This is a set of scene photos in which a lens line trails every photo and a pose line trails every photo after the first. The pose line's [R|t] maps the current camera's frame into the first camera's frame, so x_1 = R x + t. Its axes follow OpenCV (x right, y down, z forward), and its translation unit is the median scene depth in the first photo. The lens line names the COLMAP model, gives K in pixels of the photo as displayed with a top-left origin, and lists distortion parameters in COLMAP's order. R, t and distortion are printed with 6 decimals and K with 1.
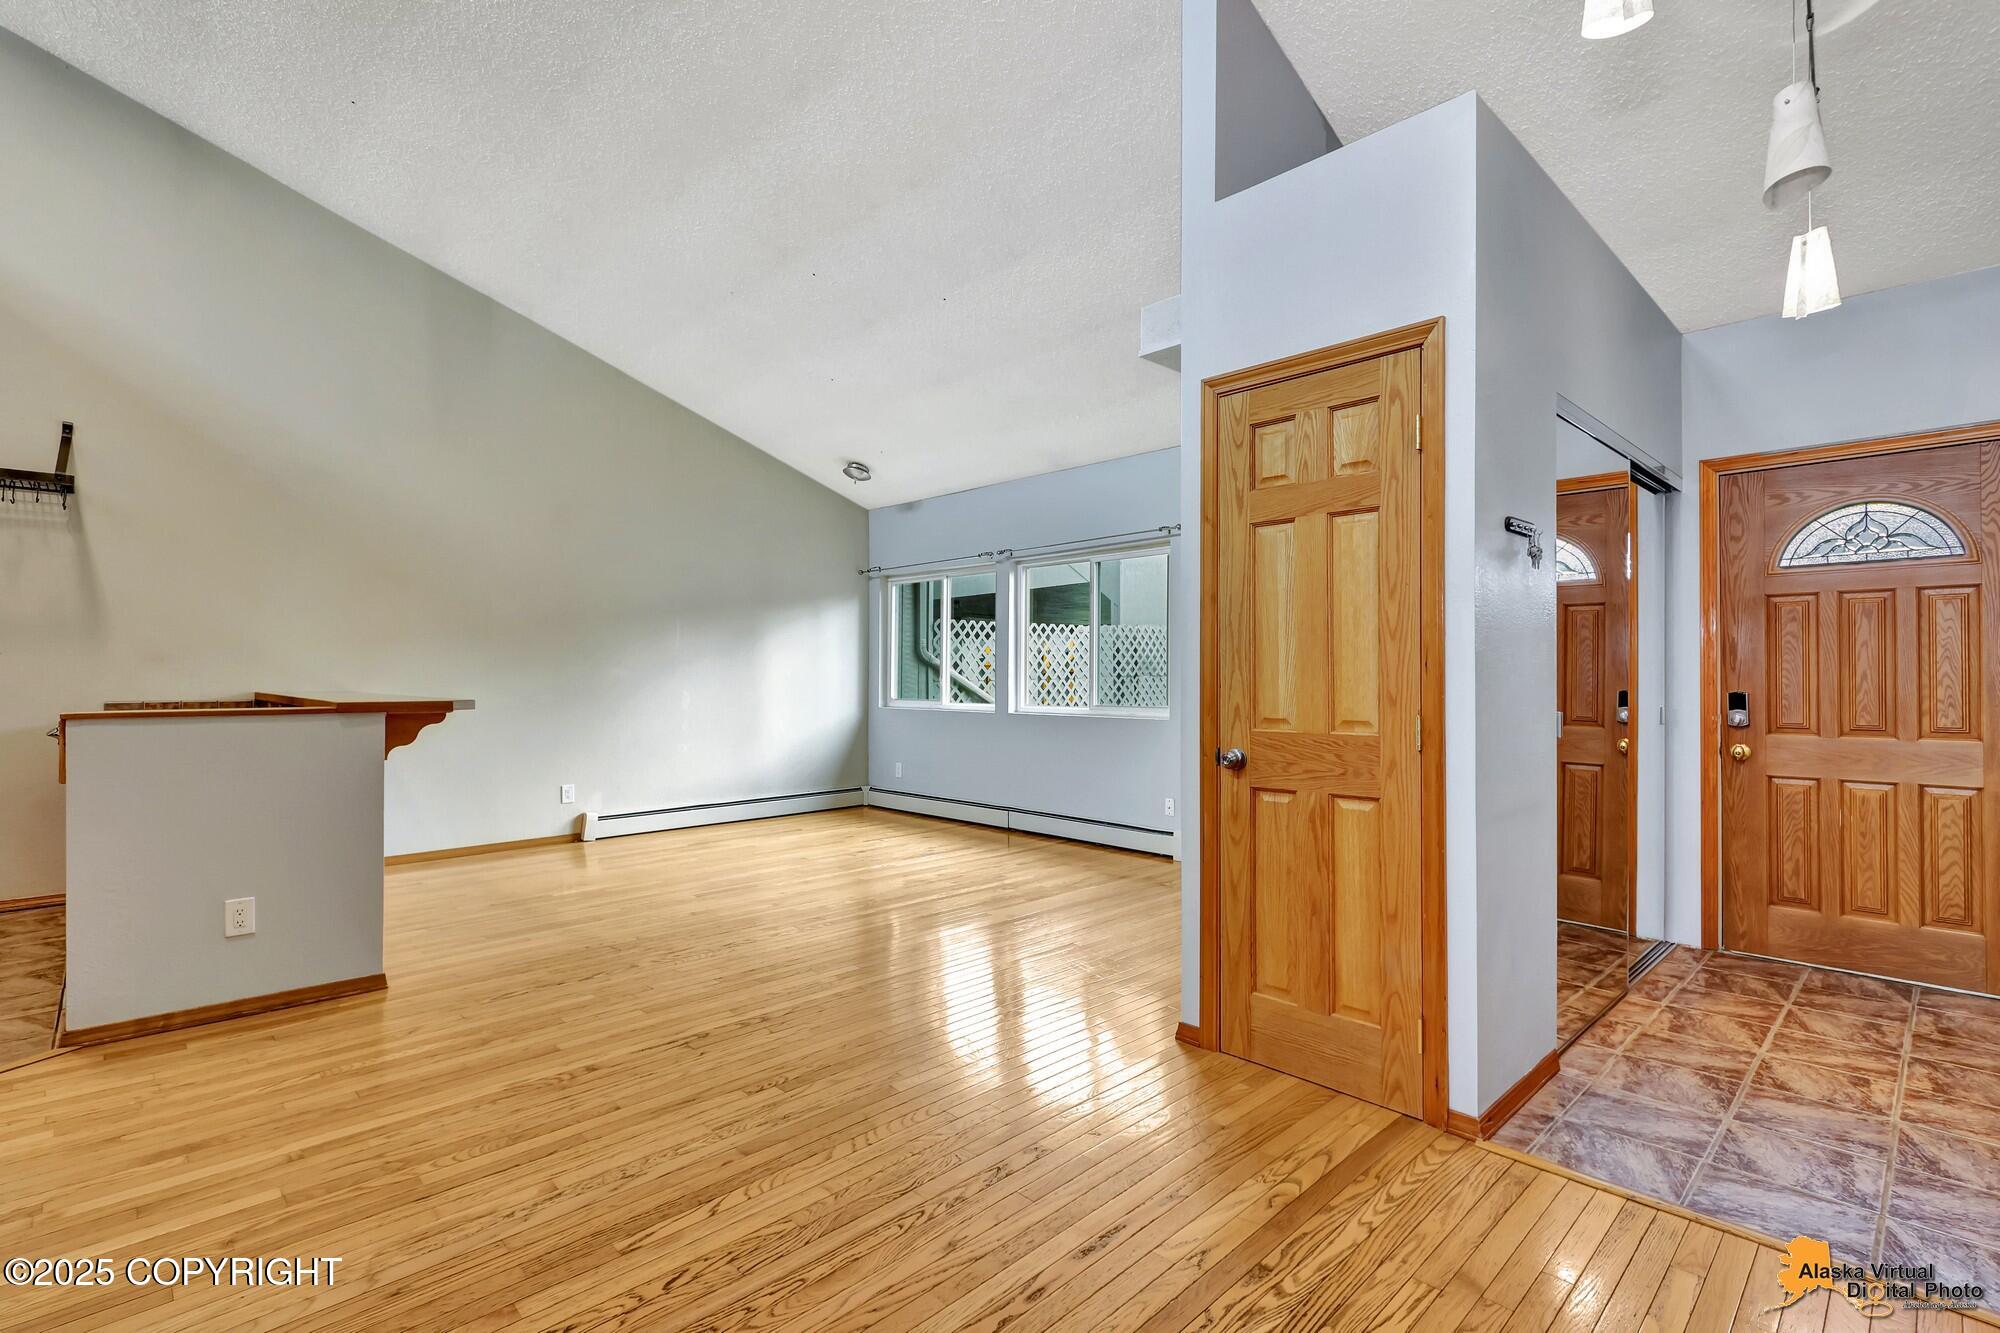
lens RADIAL K [[921.4, 0, 1000.0], [0, 921.4, 666.5], [0, 0, 1]] dist [0.000409, 0.000214]
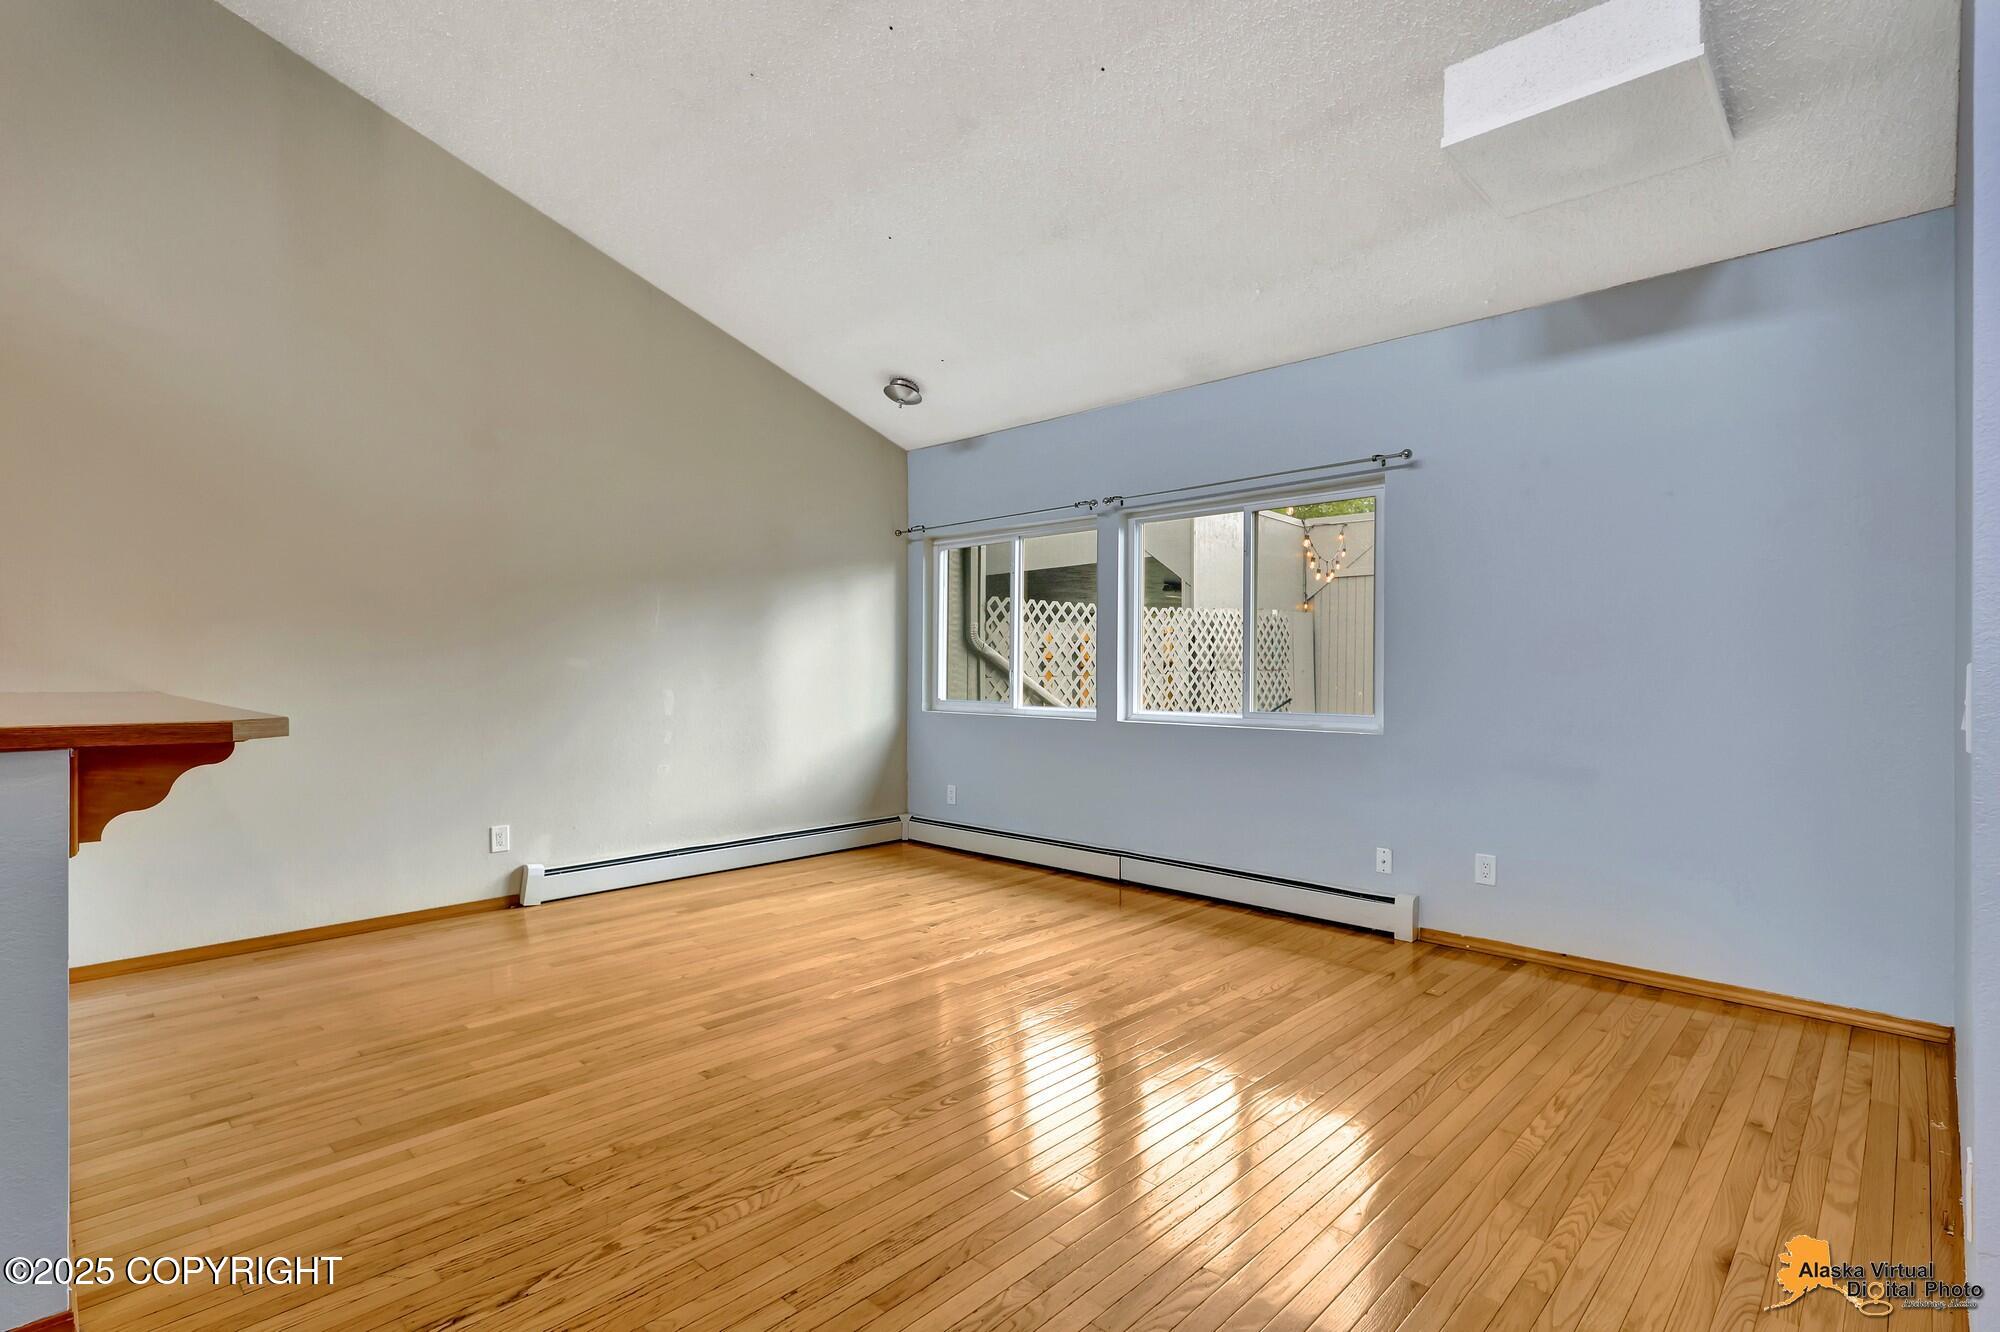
lens RADIAL K [[945.6, 0, 1006.3], [0, 945.6, 675.7], [0, 0, 1]] dist [-0.000971, -0.000856]
pose [[0.999216, 0.002772, 0.039482, -0.099333], [-0.003440, 0.999852, 0.016874, 0.001760], [-0.039429, -0.016997, 0.999078, 0.235423]]
